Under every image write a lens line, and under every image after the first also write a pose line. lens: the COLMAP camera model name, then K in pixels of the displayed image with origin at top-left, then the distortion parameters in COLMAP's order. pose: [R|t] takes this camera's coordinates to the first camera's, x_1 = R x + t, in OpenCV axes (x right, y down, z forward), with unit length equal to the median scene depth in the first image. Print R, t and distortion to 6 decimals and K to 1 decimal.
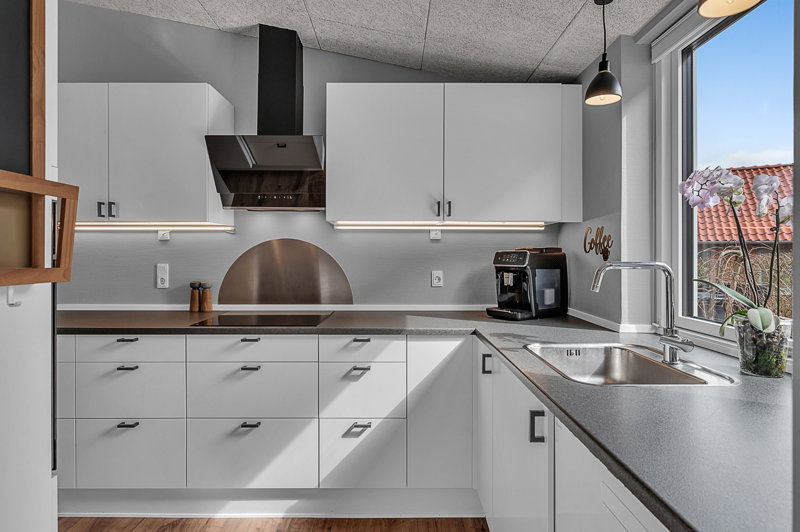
lens RADIAL K [[402.3, 0, 391.9], [0, 402.3, 254.9], [0, 0, 1]] dist [0.000923, 0.001200]
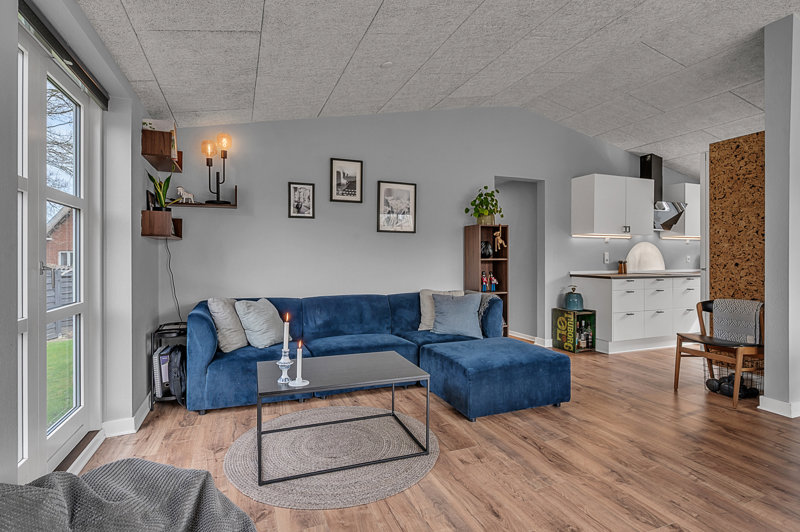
lens RADIAL K [[402.3, 0, 391.9], [0, 402.3, 254.9], [0, 0, 1]] dist [0.000923, 0.001200]
pose [[0.936035, 0.000627, 0.351906, -2.458621], [0.001240, 0.999986, -0.005080, 0.044028], [-0.351904, 0.005192, 0.936022, -0.662268]]
